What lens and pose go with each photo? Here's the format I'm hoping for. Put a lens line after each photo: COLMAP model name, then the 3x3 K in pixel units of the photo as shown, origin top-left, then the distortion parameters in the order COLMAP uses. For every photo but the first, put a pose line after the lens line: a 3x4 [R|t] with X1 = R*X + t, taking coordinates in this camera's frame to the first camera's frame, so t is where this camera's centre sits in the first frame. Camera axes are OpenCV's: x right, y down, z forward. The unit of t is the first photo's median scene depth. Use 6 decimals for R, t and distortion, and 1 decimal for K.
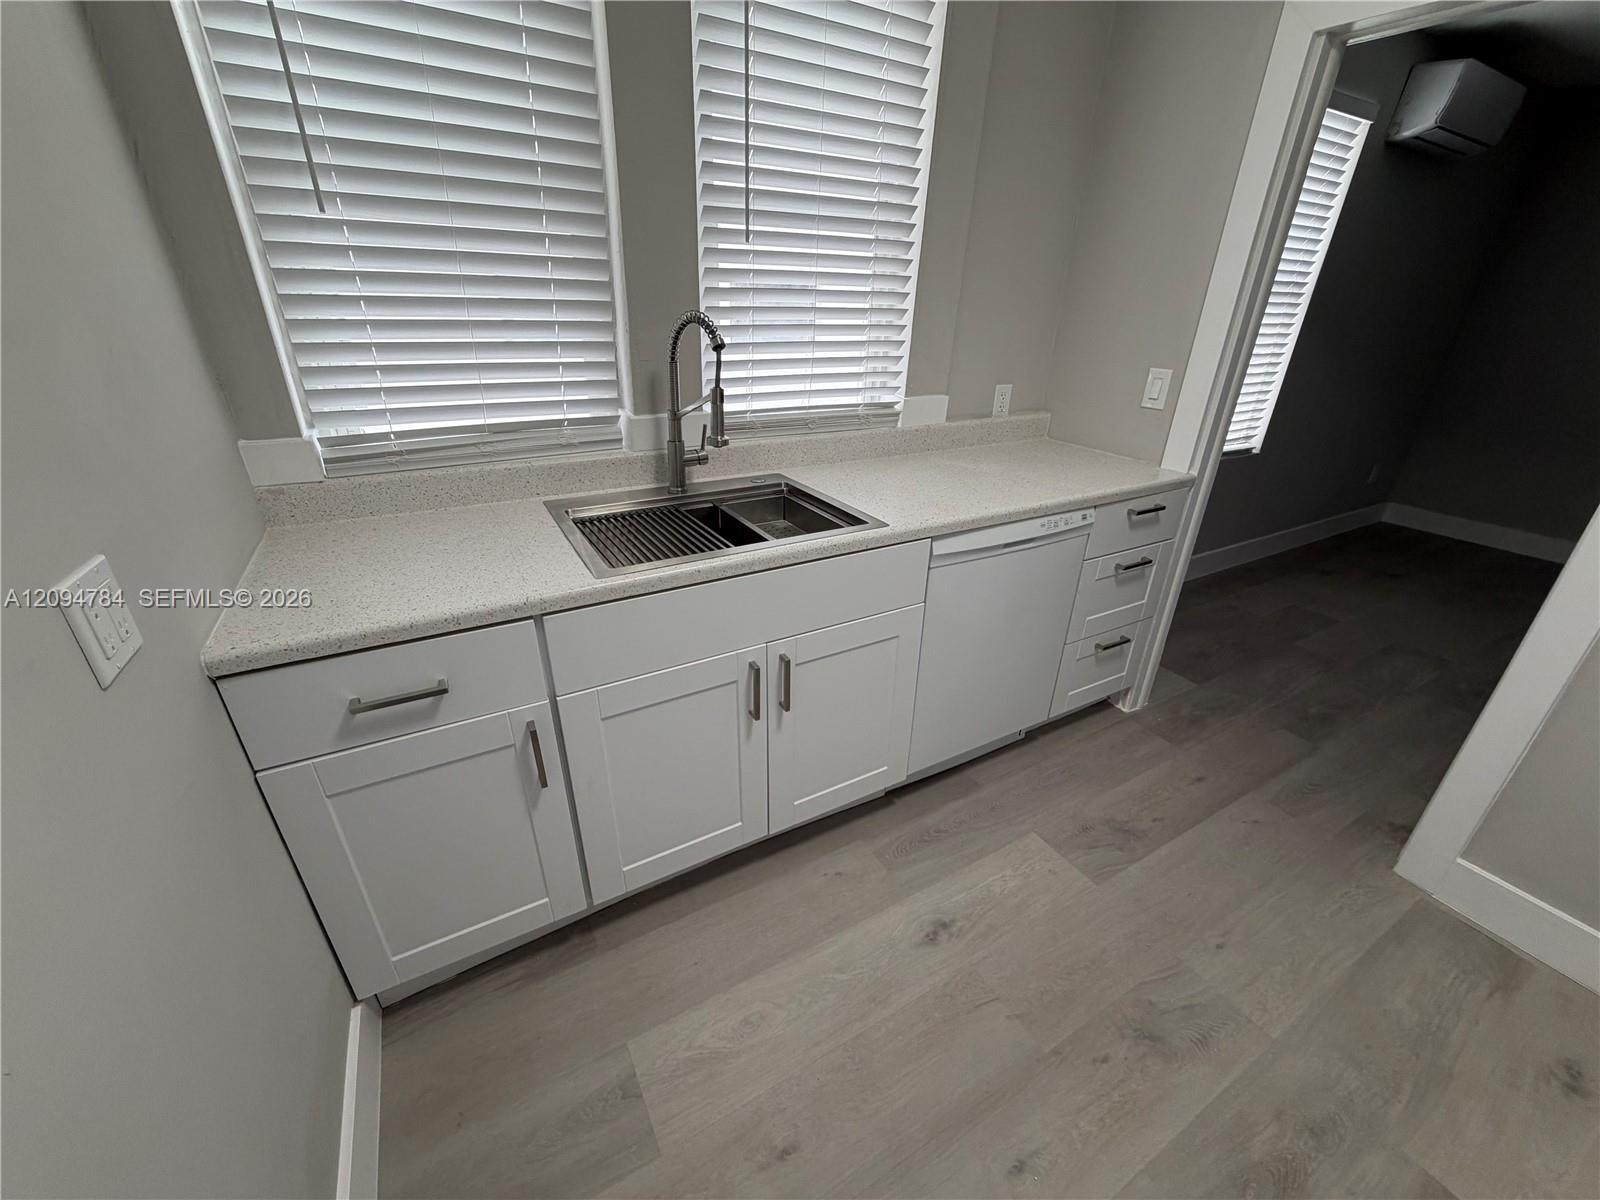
lens RADIAL K [[633.7, 0, 795.1], [0, 633.7, 599.1], [0, 0, 1]] dist [0.001052, -0.000058]
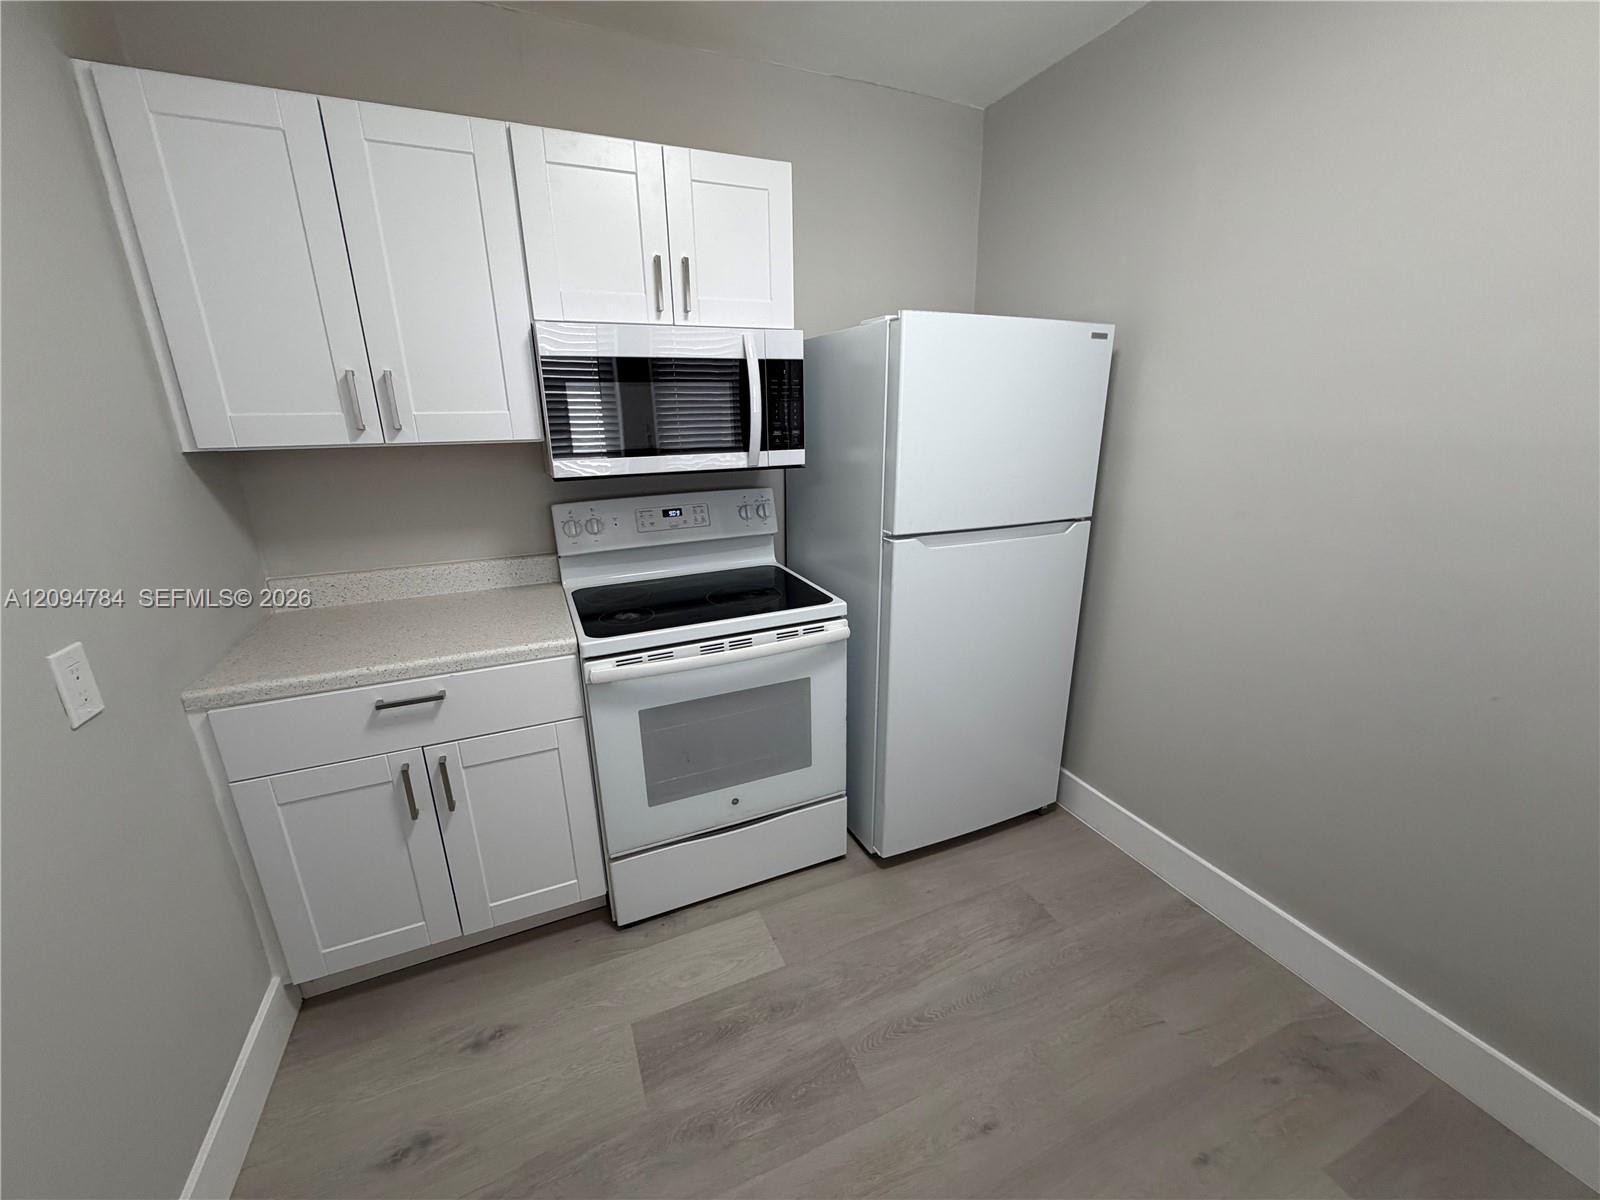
lens RADIAL K [[633.7, 0, 795.1], [0, 633.7, 599.1], [0, 0, 1]] dist [0.001052, -0.000058]
pose [[-0.993845, -0.036514, 0.104588, 0.475819], [0.043363, 0.740549, 0.670602, -0.480589], [-0.101939, 0.671010, -0.734408, 0.954596]]
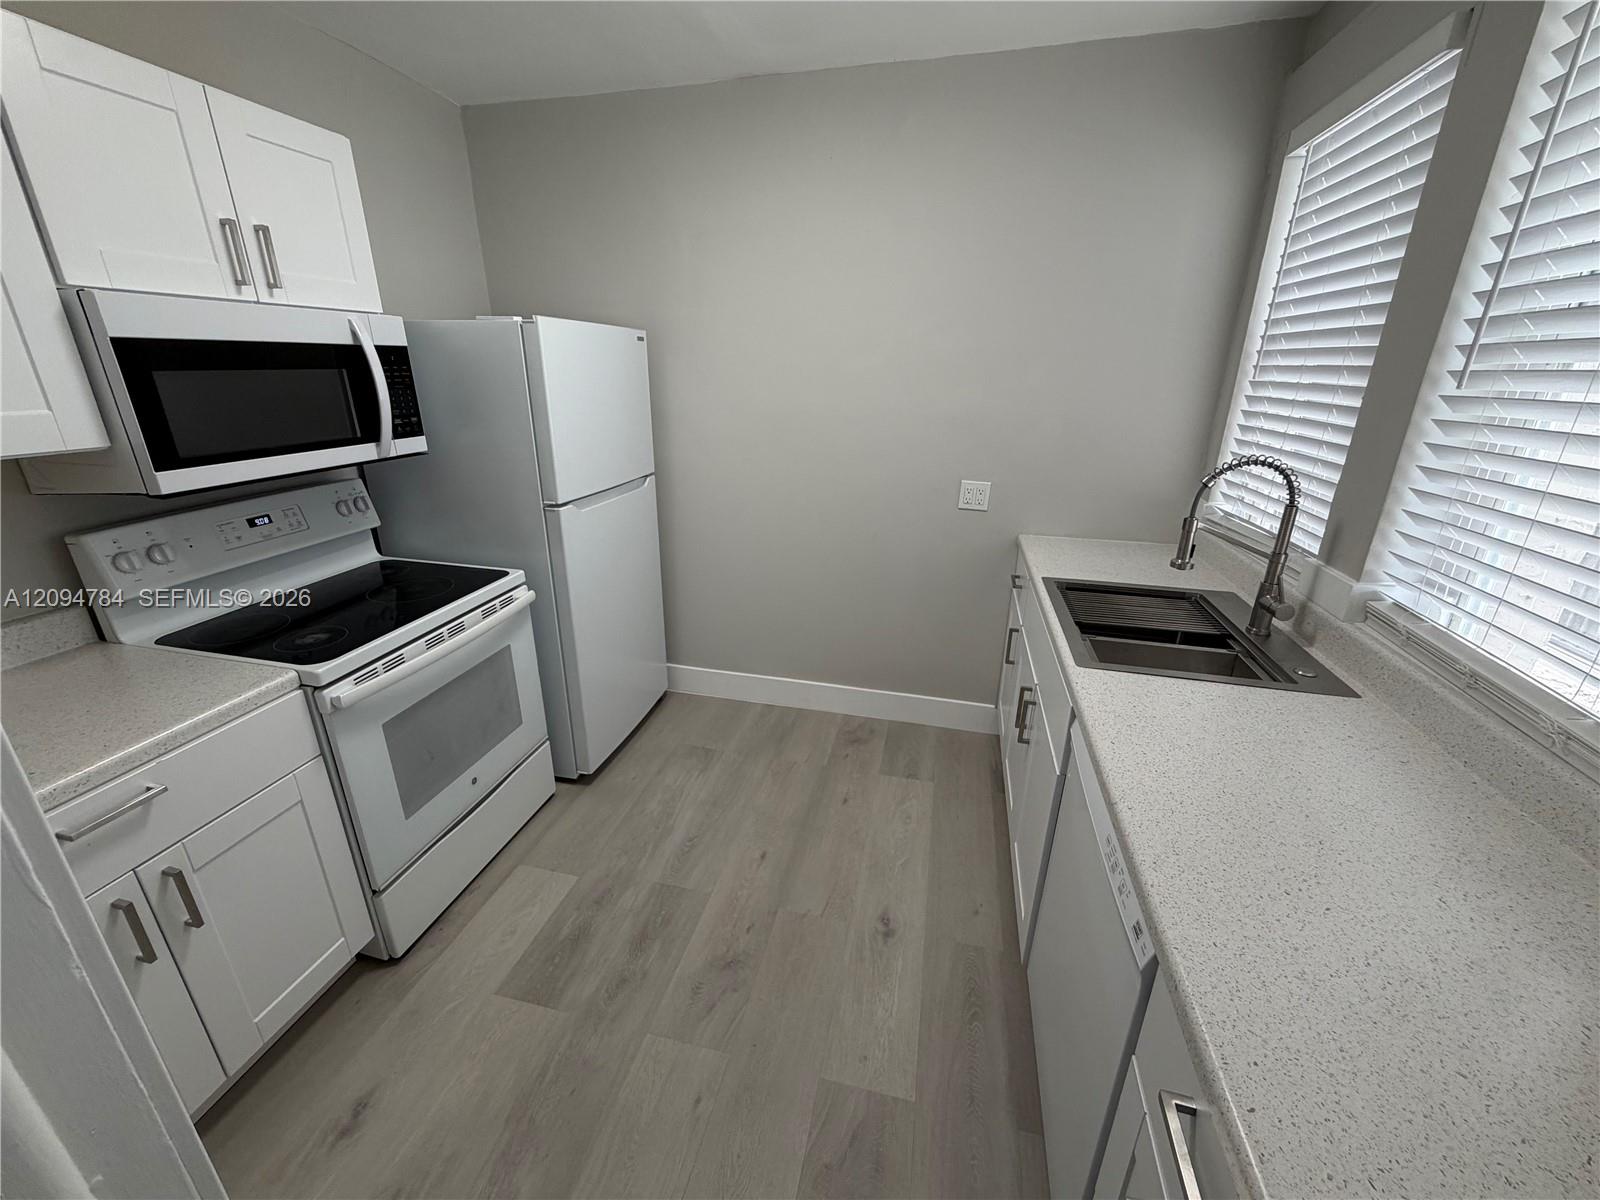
lens RADIAL K [[635.2, 0, 795.6], [0, 635.2, 599.1], [0, 0, 1]] dist [-0.000166, 0.000143]
pose [[-0.682996, 0.228351, -0.693810, 1.091215], [-0.336113, 0.745076, 0.576098, -0.604377], [0.648494, 0.626672, -0.432132, 1.075415]]
